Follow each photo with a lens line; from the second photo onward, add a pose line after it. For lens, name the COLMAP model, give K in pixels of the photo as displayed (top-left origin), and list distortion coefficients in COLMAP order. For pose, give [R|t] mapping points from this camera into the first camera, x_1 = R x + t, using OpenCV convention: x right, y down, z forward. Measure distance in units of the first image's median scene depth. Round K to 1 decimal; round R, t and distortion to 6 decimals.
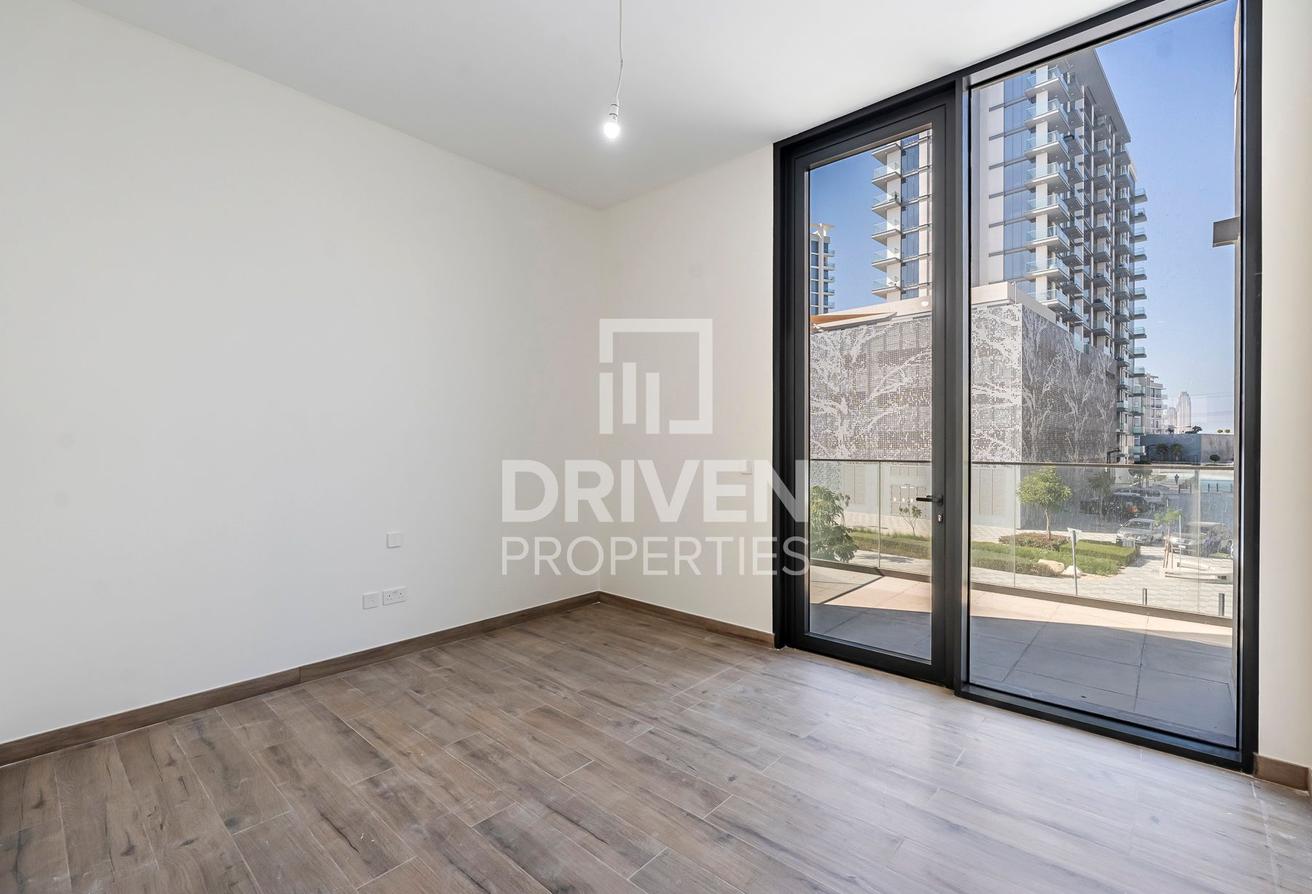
lens RADIAL K [[644.7, 0, 656.0], [0, 644.7, 447.0], [0, 0, 1]] dist [-0.003731, -0.000232]
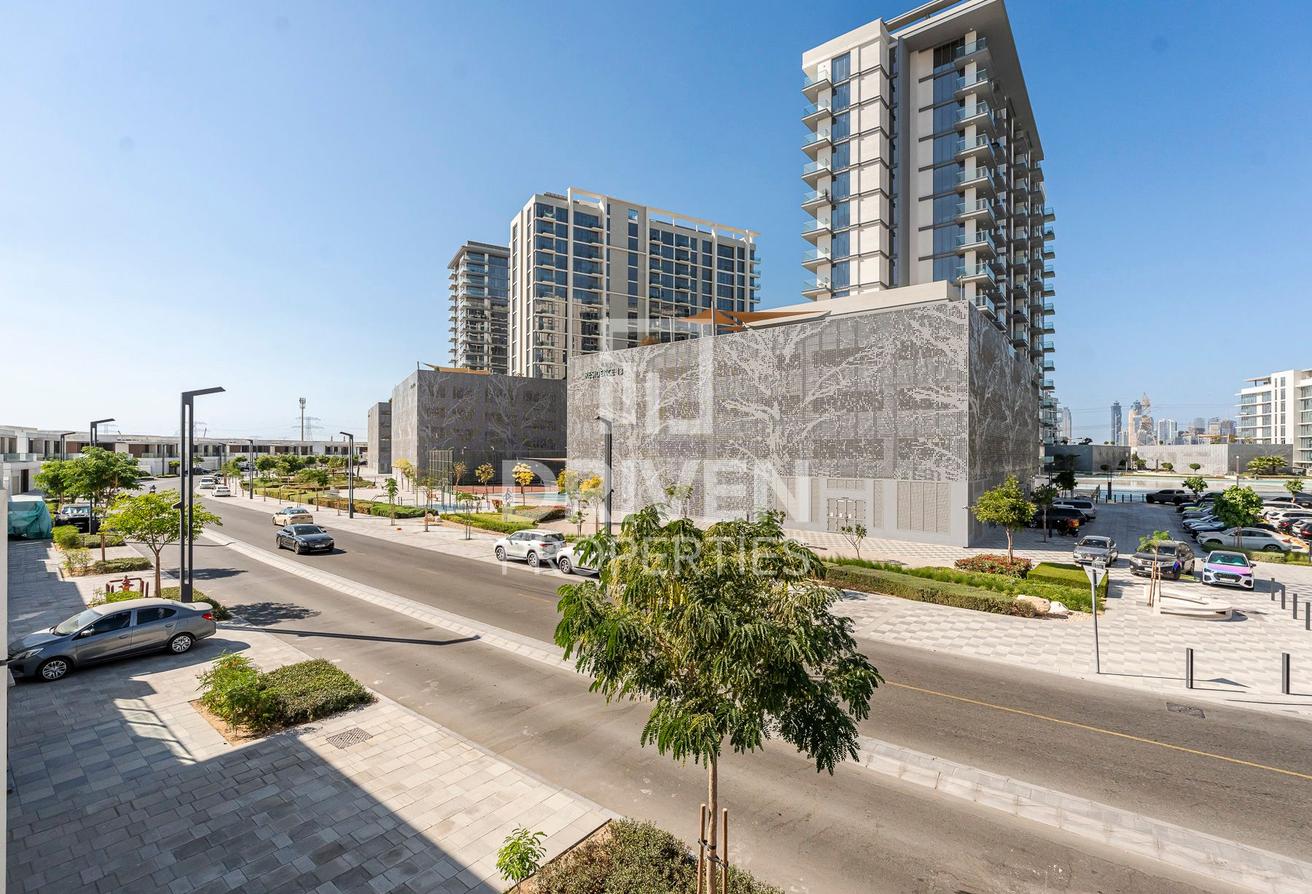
lens RADIAL K [[582.0, 0, 658.2], [0, 582.0, 449.1], [0, 0, 1]] dist [-0.001481, -0.000037]
pose [[0.993879, 0.005520, 0.110334, 0.038786], [-0.004418, 0.999938, -0.010233, -0.000959], [-0.110383, 0.009683, 0.993842, 0.215167]]
